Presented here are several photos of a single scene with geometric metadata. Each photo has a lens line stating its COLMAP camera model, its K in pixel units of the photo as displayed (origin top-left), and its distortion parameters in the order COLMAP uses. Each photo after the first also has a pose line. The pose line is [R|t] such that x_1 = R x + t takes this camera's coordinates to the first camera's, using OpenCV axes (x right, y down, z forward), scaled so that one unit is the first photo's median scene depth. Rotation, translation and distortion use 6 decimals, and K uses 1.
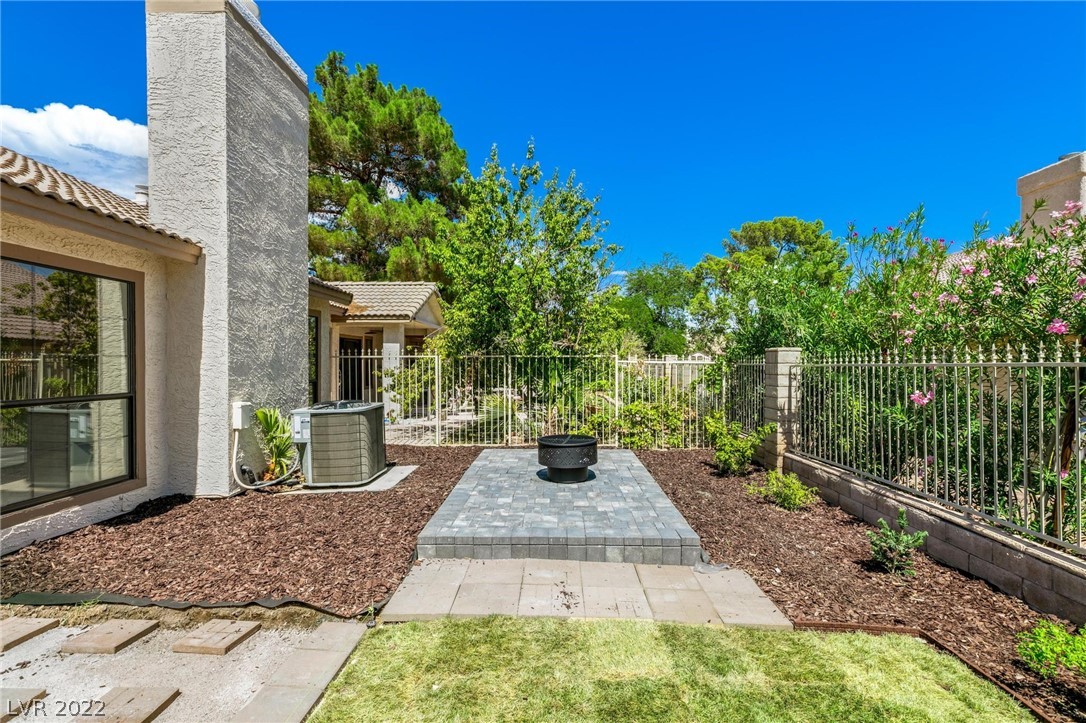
lens RADIAL K [[486.2, 0, 542.3], [0, 486.2, 362.6], [0, 0, 1]] dist [0.005193, -0.000974]
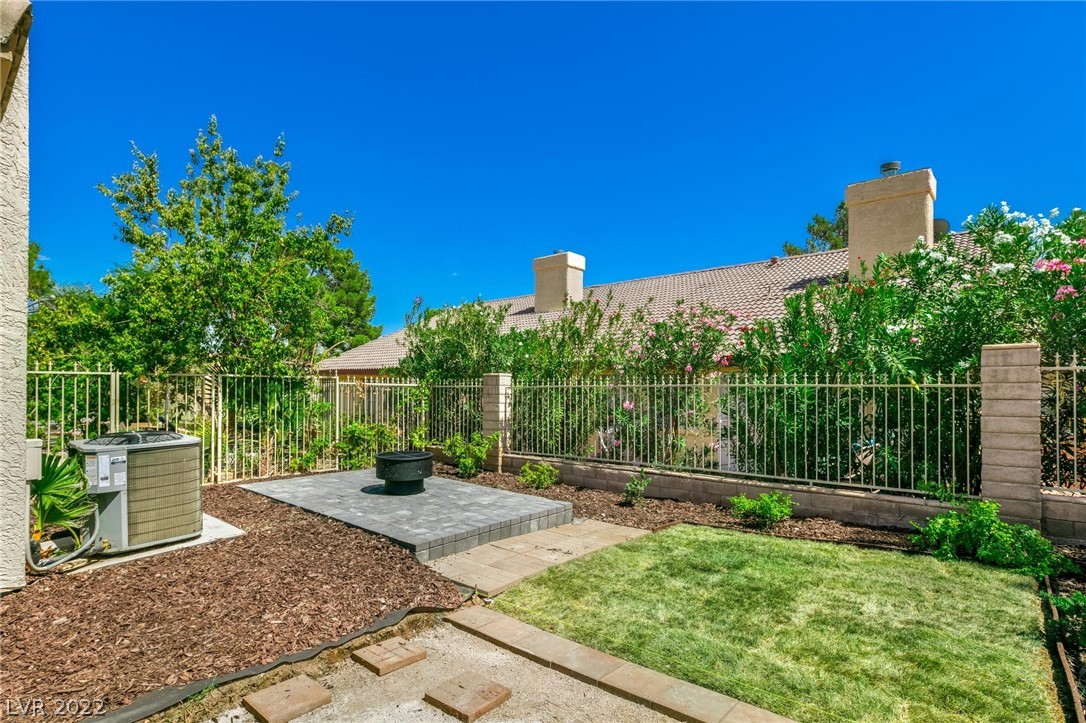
lens RADIAL K [[486.2, 0, 554.0], [0, 486.2, 385.1], [0, 0, 1]] dist [0.005193, -0.000974]
pose [[0.665002, 0.007303, 0.746806, -0.587139], [-0.004335, 0.999973, -0.005919, 0.010634], [-0.746829, 0.000699, 0.665016, 0.049443]]
